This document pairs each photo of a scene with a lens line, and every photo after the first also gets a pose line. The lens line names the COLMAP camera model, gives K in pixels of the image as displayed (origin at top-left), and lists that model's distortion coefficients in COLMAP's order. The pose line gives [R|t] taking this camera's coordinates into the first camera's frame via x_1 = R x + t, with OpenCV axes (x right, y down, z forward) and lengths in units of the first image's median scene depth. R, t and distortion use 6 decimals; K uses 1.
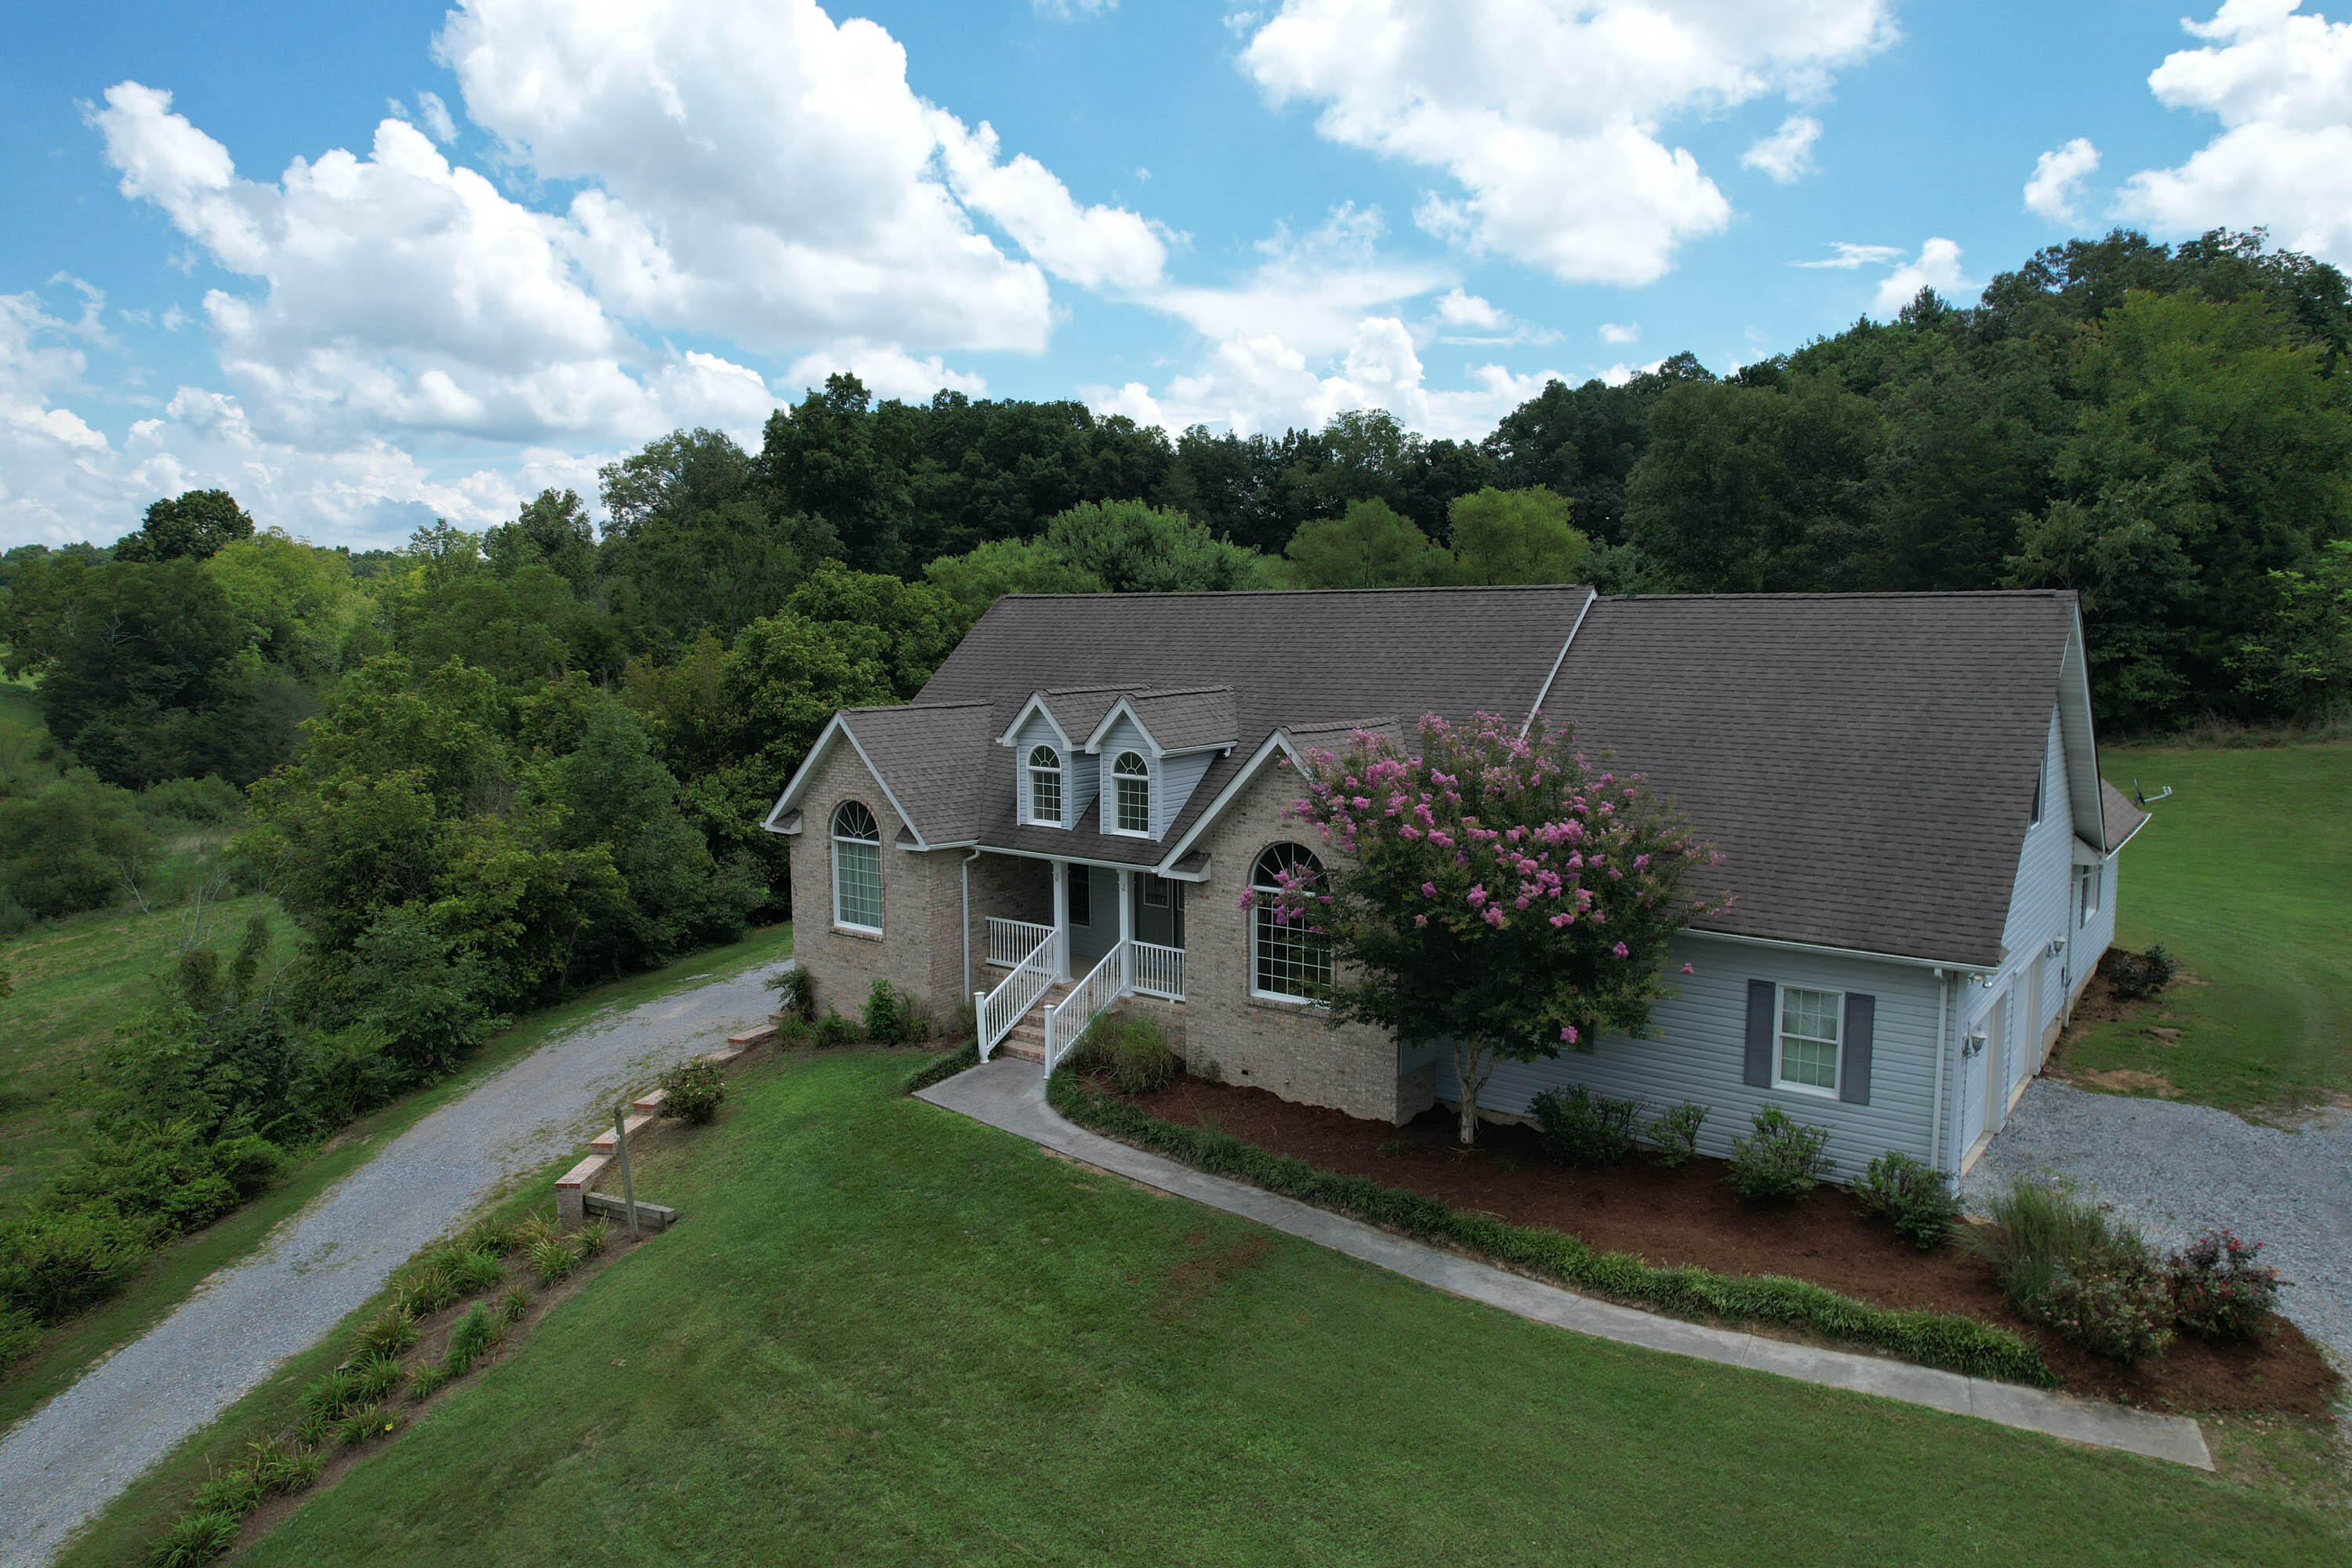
lens RADIAL K [[1502.2, 0, 1179.1], [0, 1502.2, 769.9], [0, 0, 1]] dist [-0.075480, 0.066376]
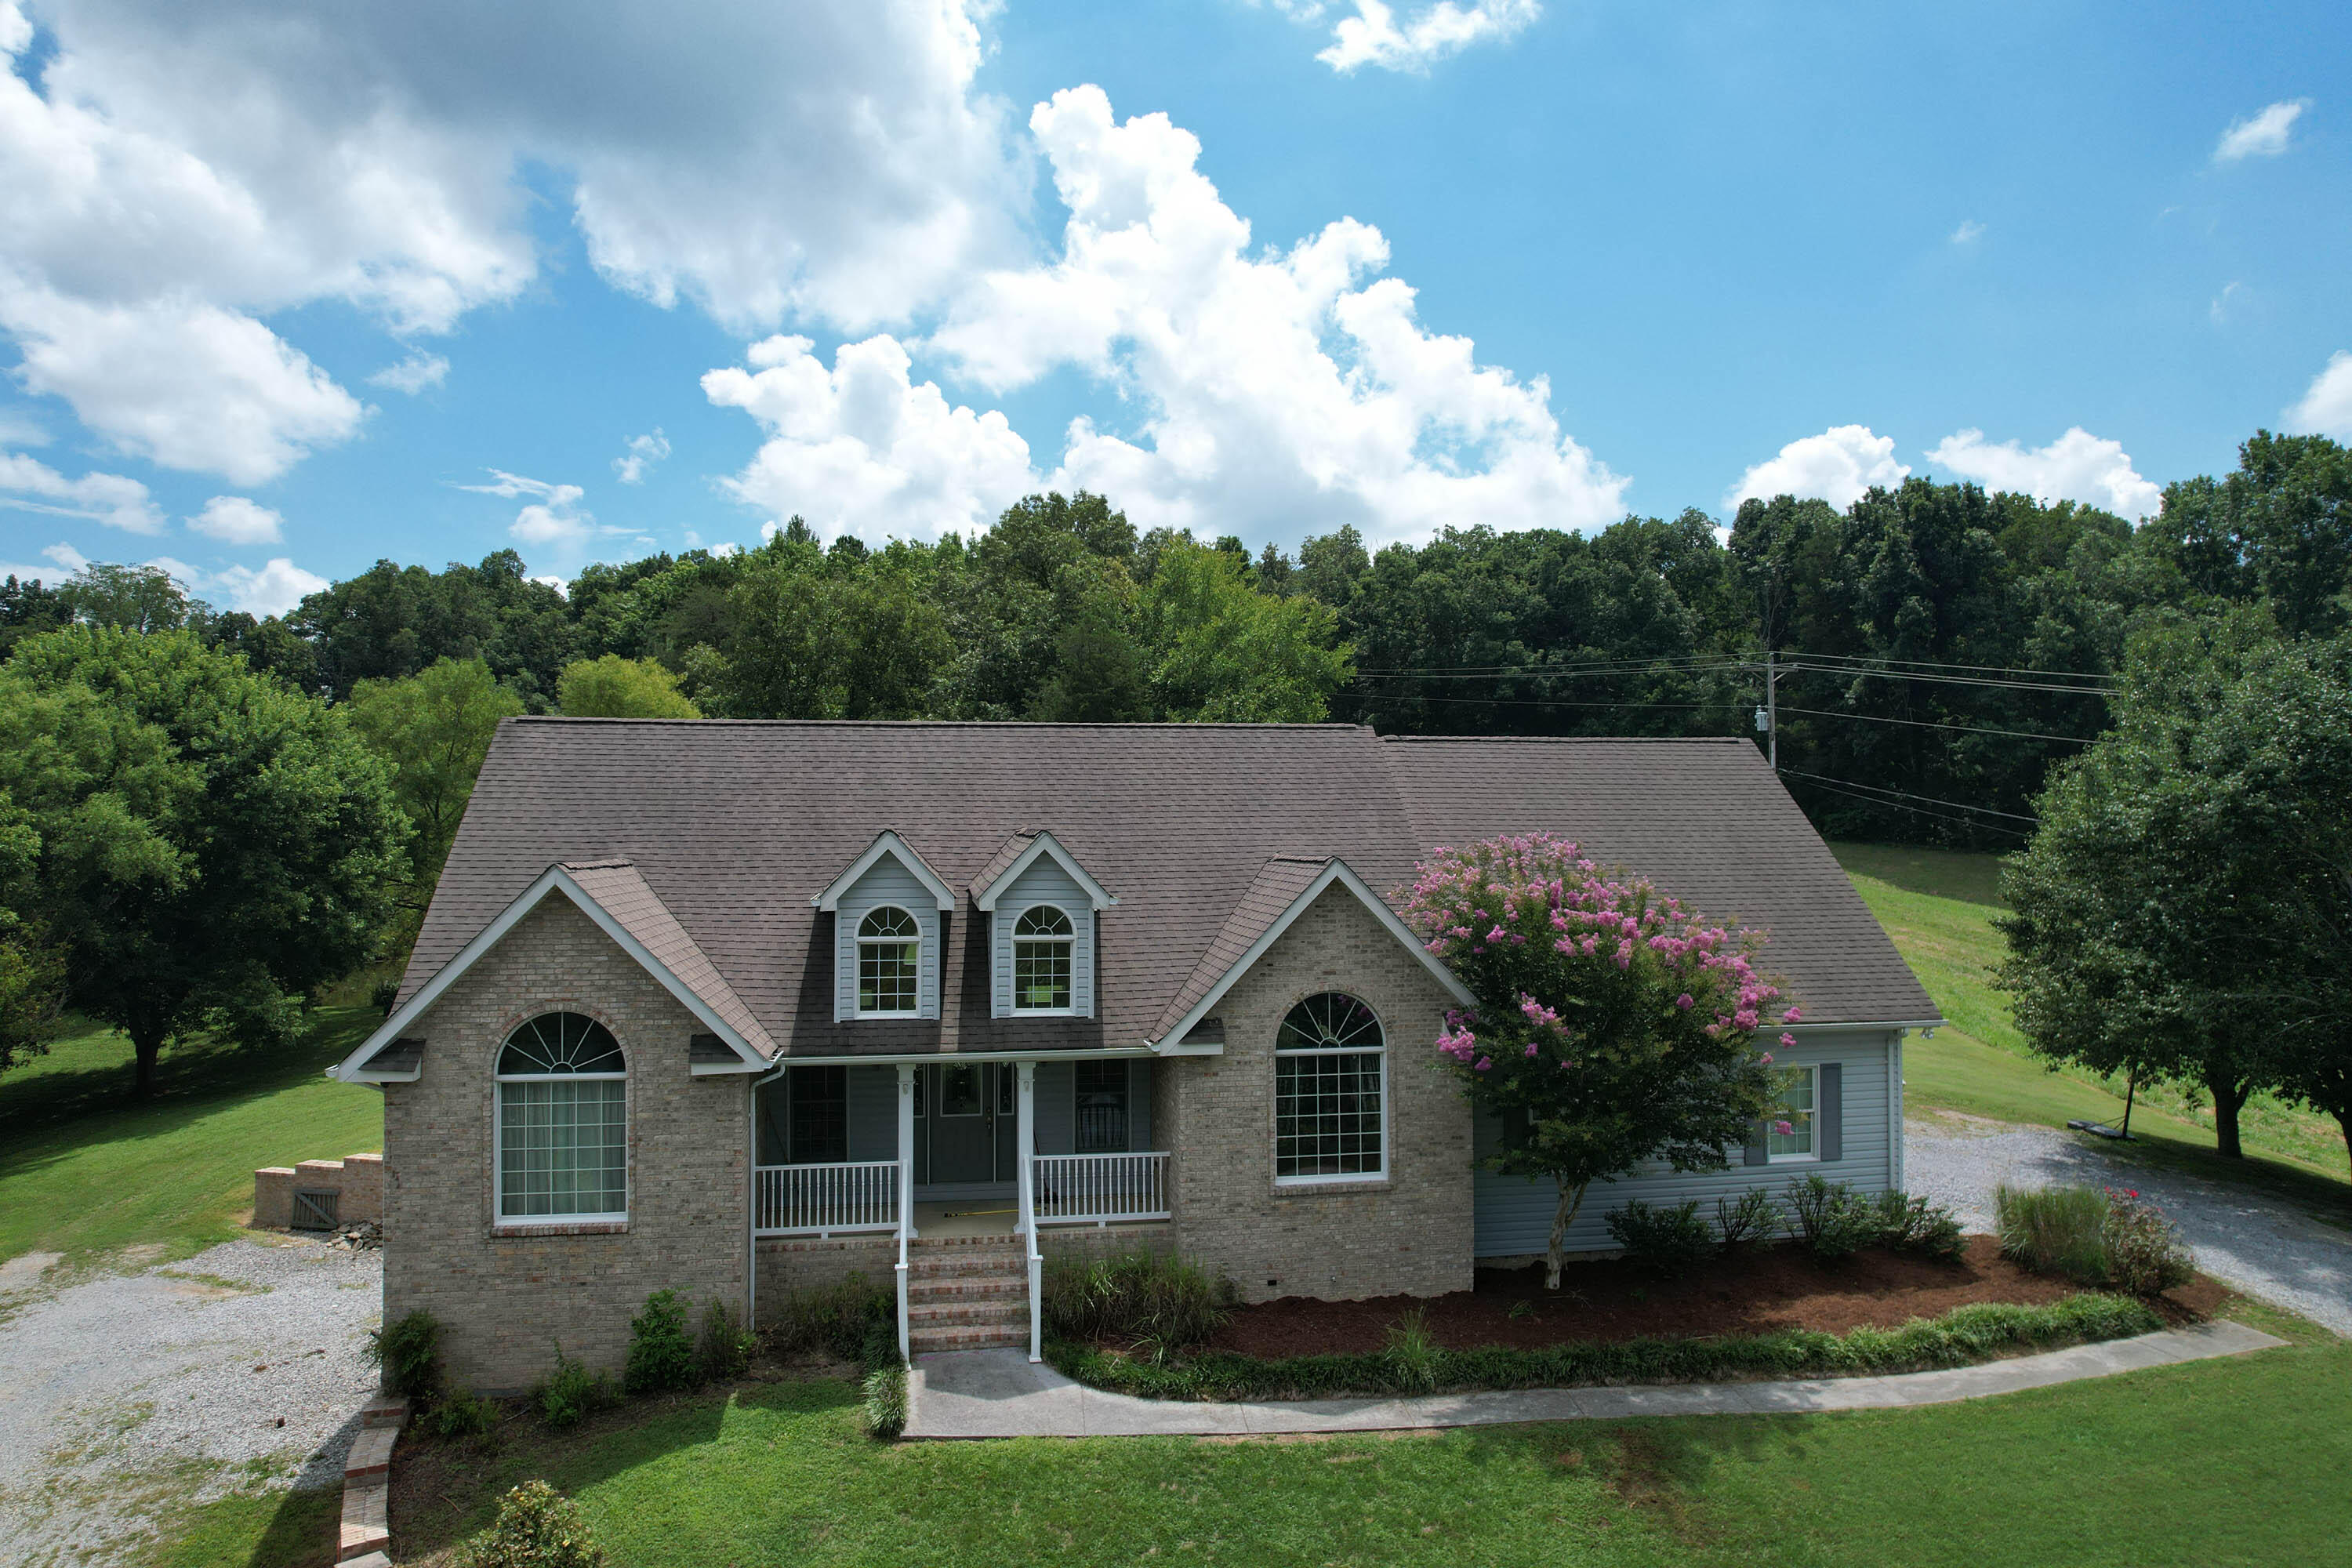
lens RADIAL K [[1502.2, 0, 1176.2], [0, 1502.2, 779.9], [0, 0, 1]] dist [-0.075480, 0.066376]
pose [[0.667592, 0.028787, 0.743971, -0.539752], [0.074962, 0.991576, -0.105634, 0.009942], [-0.740744, 0.126290, 0.659810, 0.414044]]
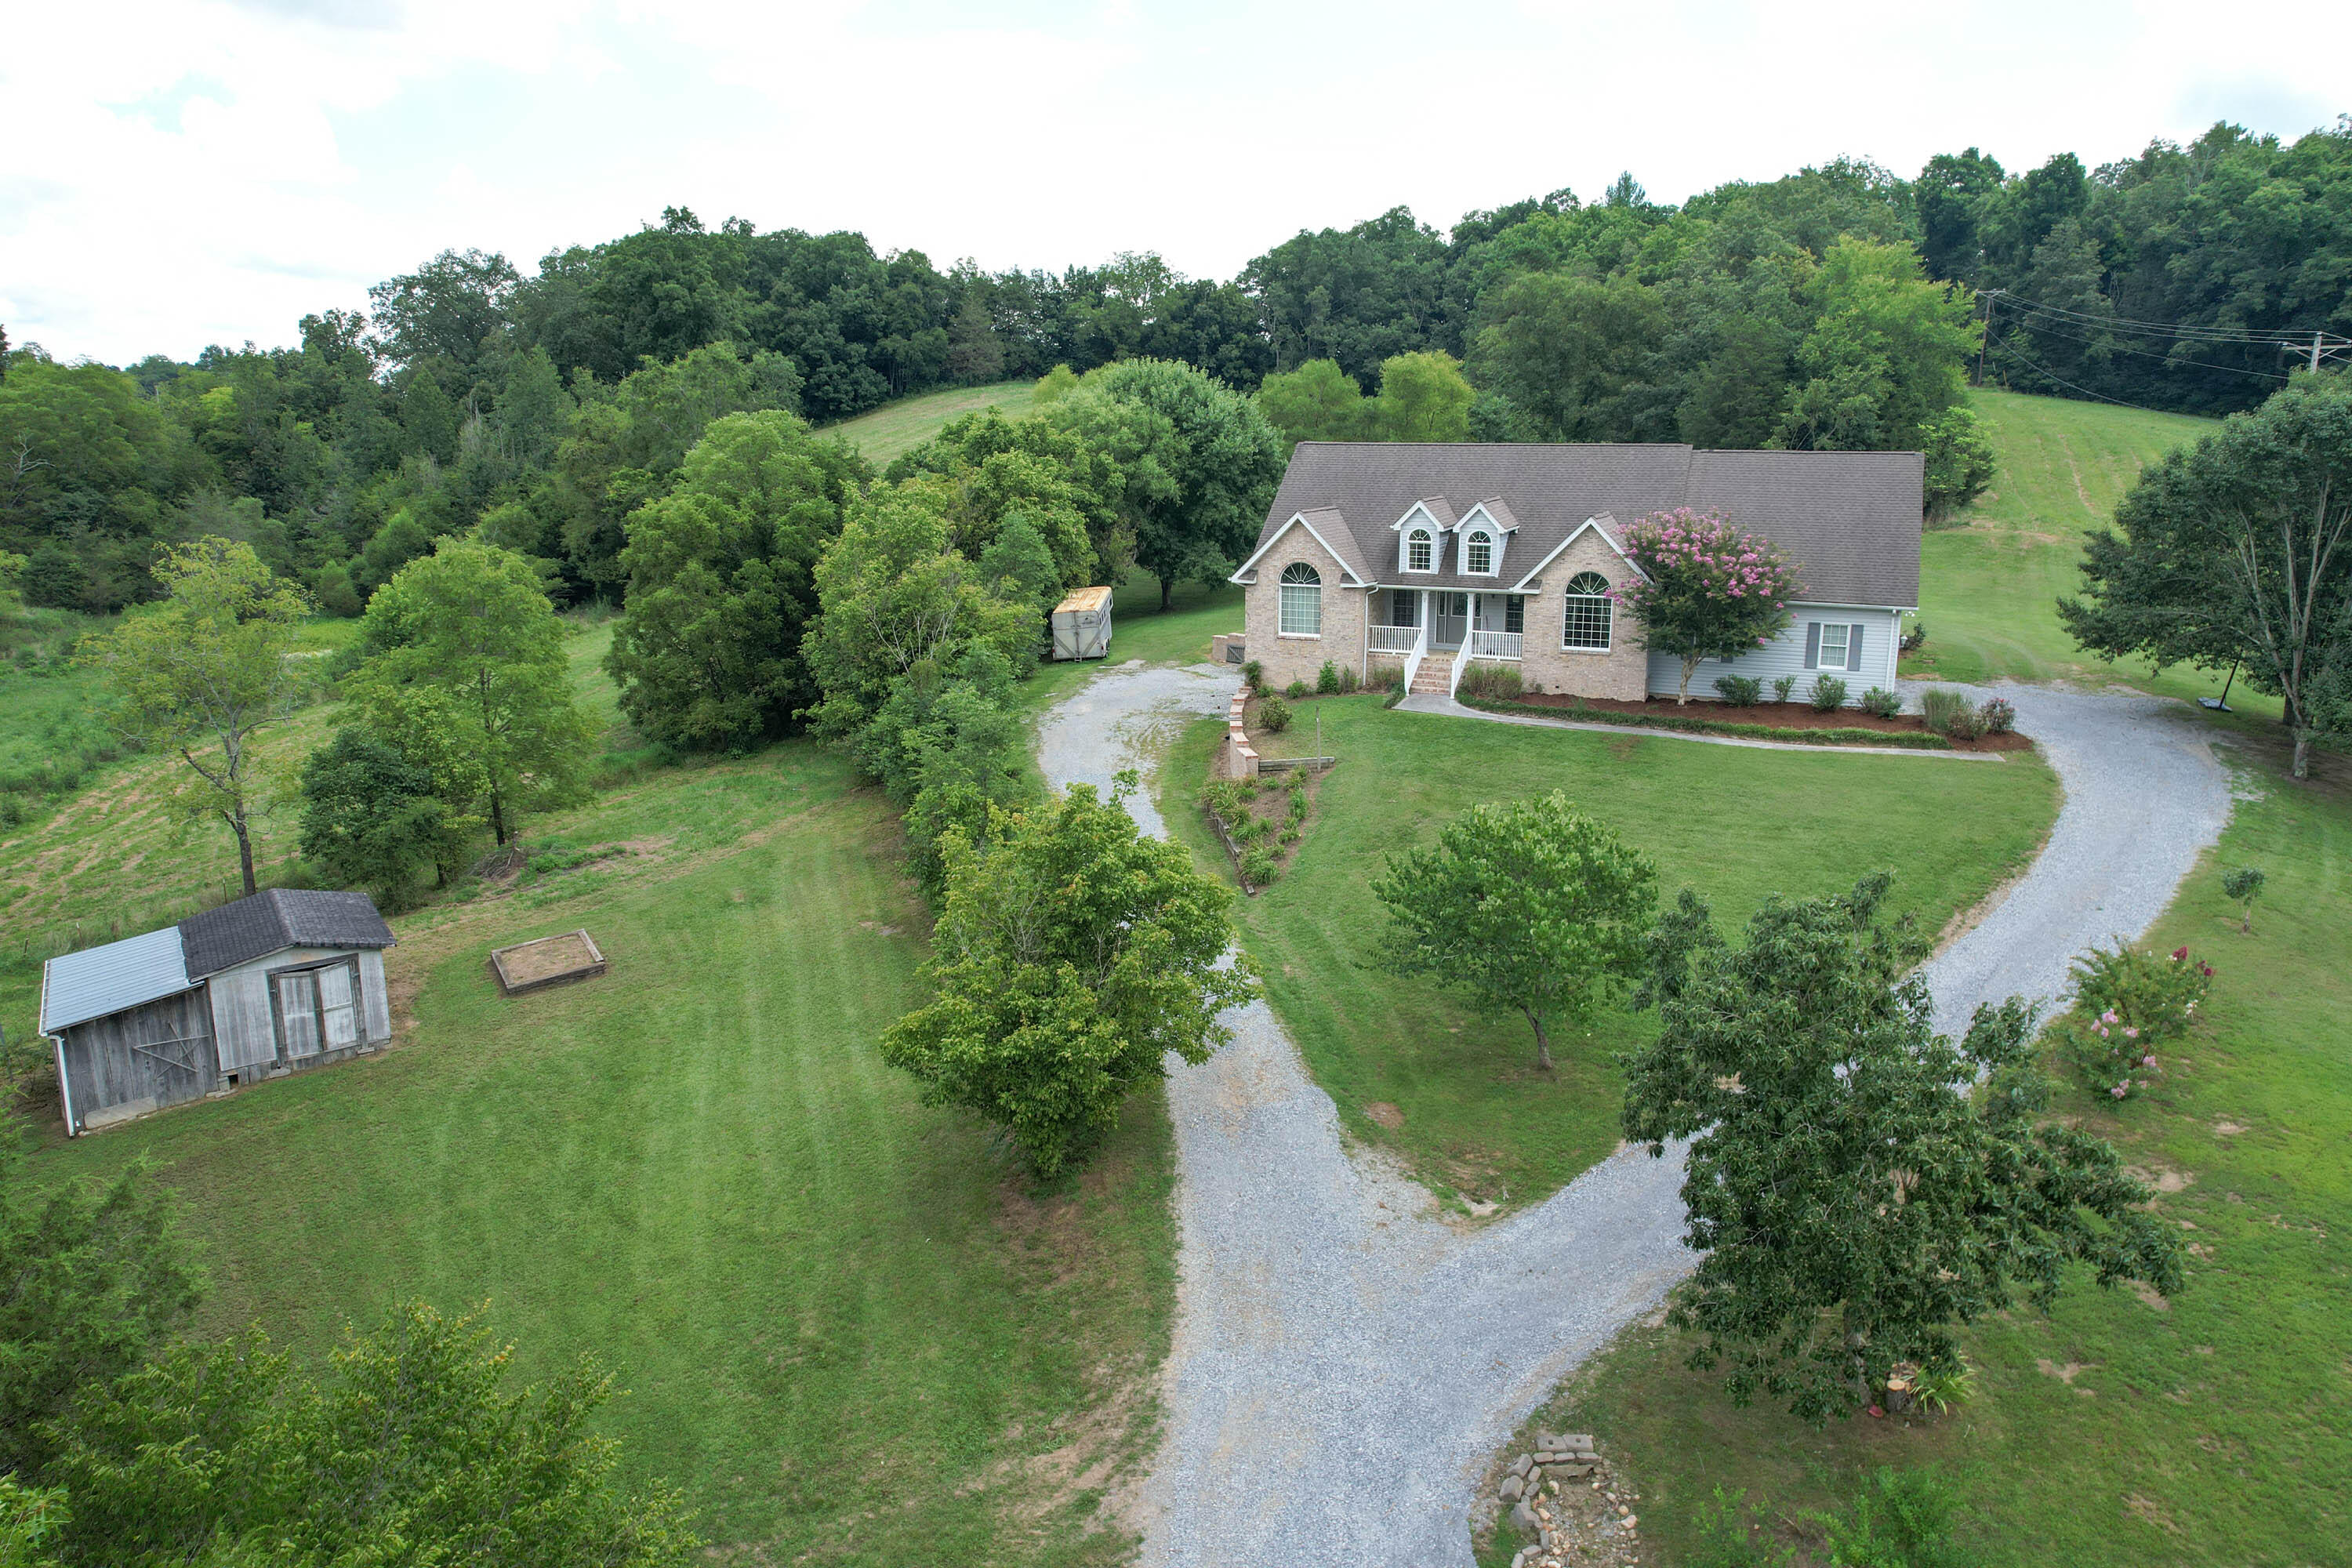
lens RADIAL K [[1502.2, 0, 1176.2], [0, 1502.2, 778.5], [0, 0, 1]] dist [-0.075480, 0.066376]
pose [[0.968760, -0.053746, 0.242106, -0.856559], [0.022853, 0.991427, 0.128644, 0.045405], [-0.246945, -0.119093, 0.961684, -0.758232]]
